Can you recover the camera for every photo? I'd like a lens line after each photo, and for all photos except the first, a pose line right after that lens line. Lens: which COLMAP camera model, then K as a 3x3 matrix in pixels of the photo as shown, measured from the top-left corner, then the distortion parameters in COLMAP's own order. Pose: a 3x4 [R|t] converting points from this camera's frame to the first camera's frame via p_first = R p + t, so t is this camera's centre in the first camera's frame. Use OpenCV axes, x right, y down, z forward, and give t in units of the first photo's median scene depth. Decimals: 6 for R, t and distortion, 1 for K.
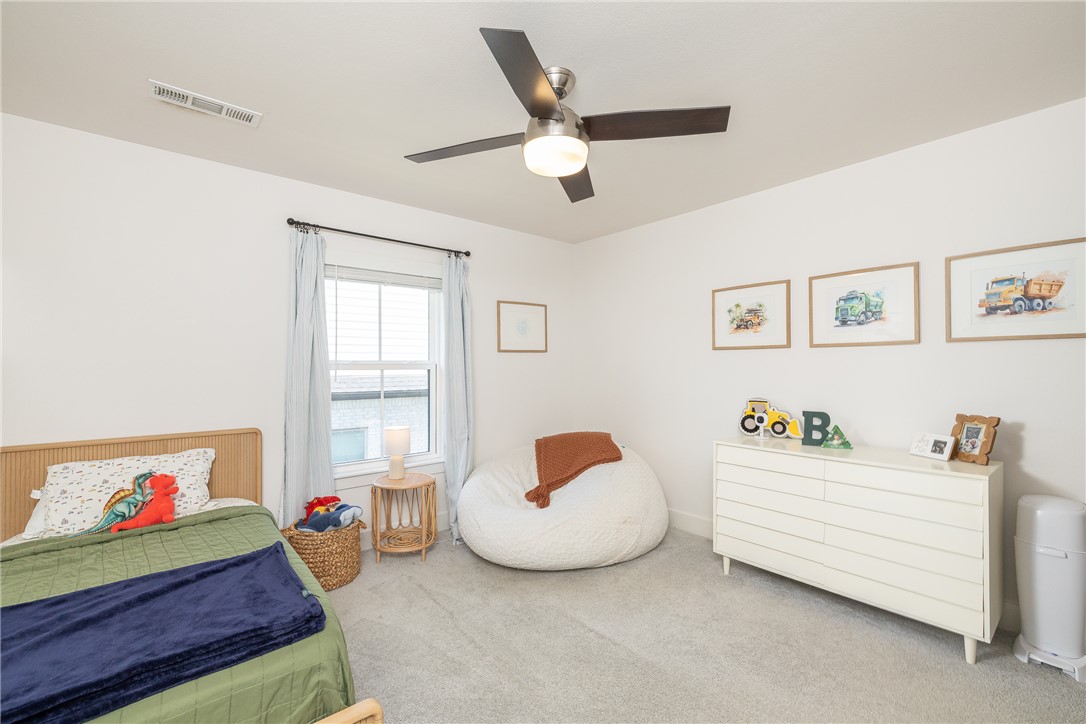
lens RADIAL K [[452.6, 0, 543.0], [0, 452.6, 362.0], [0, 0, 1]] dist [0.001682, 0.000733]
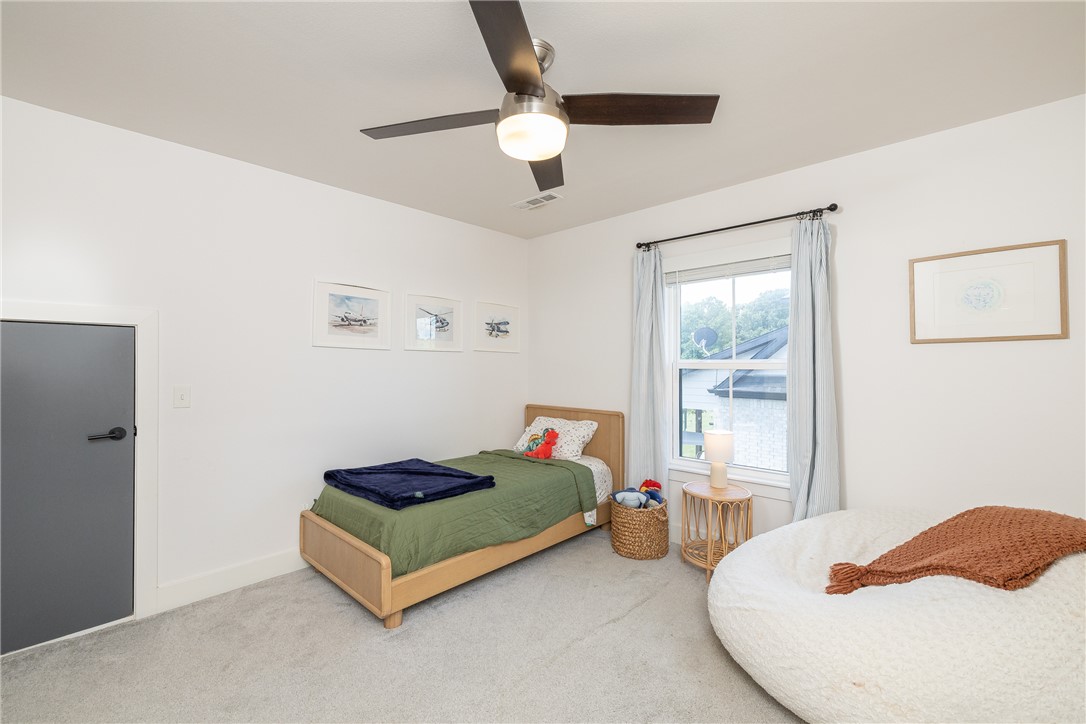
lens RADIAL K [[452.6, 0, 543.0], [0, 452.6, 362.0], [0, 0, 1]] dist [0.001682, 0.000733]
pose [[0.139598, 0.001124, -0.990208, 0.582672], [0.008366, 0.999962, 0.002314, -0.003702], [0.990173, -0.008607, 0.139584, 0.554294]]
